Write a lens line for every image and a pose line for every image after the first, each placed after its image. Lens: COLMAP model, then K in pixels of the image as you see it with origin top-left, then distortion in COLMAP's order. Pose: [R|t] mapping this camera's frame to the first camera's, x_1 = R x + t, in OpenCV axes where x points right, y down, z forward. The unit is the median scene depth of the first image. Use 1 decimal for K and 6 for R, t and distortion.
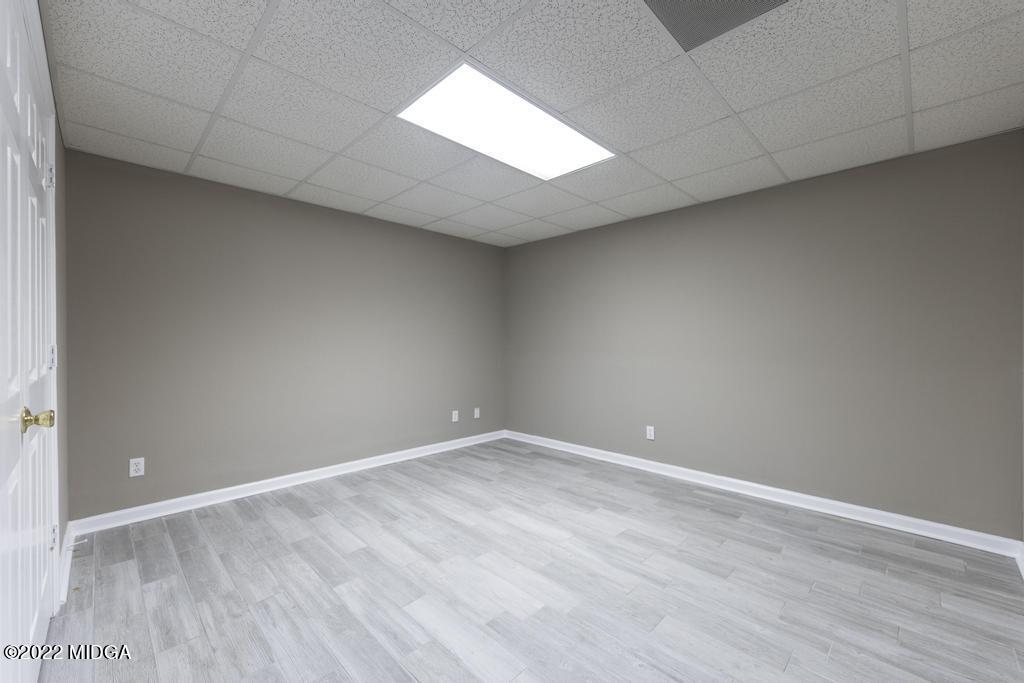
lens RADIAL K [[413.9, 0, 510.3], [0, 413.9, 339.7], [0, 0, 1]] dist [0.003035, 0.000148]
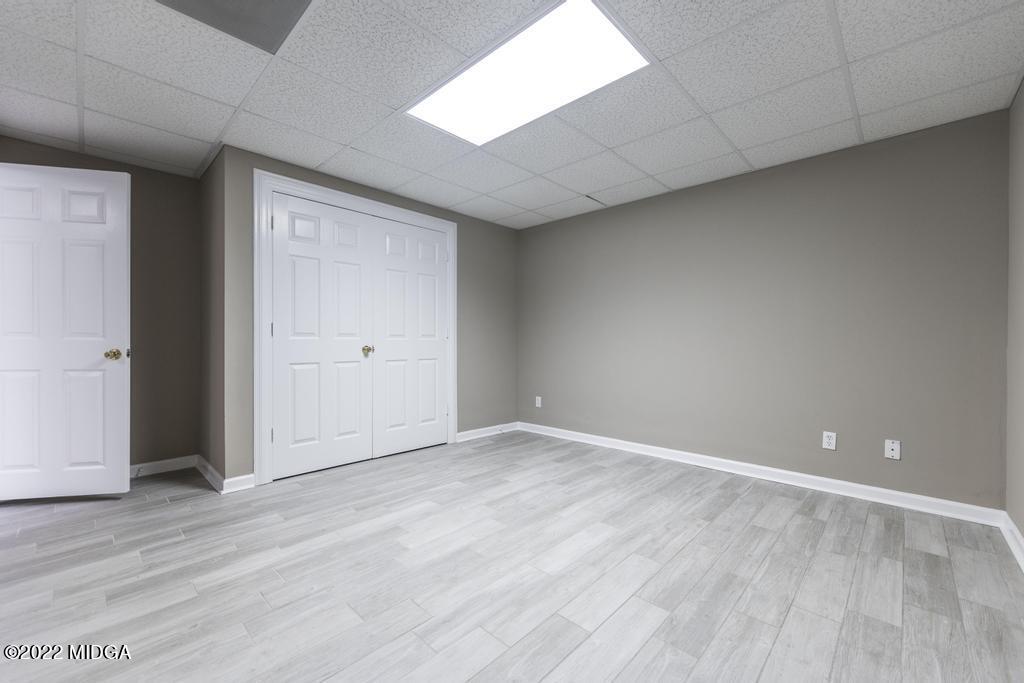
lens RADIAL K [[413.9, 0, 510.4], [0, 413.9, 346.0], [0, 0, 1]] dist [0.003035, 0.000148]
pose [[0.012054, 0.008038, -0.999895, 0.781946], [0.005592, 0.999952, 0.008106, 0.054697], [0.999912, -0.005689, 0.012008, 0.819061]]
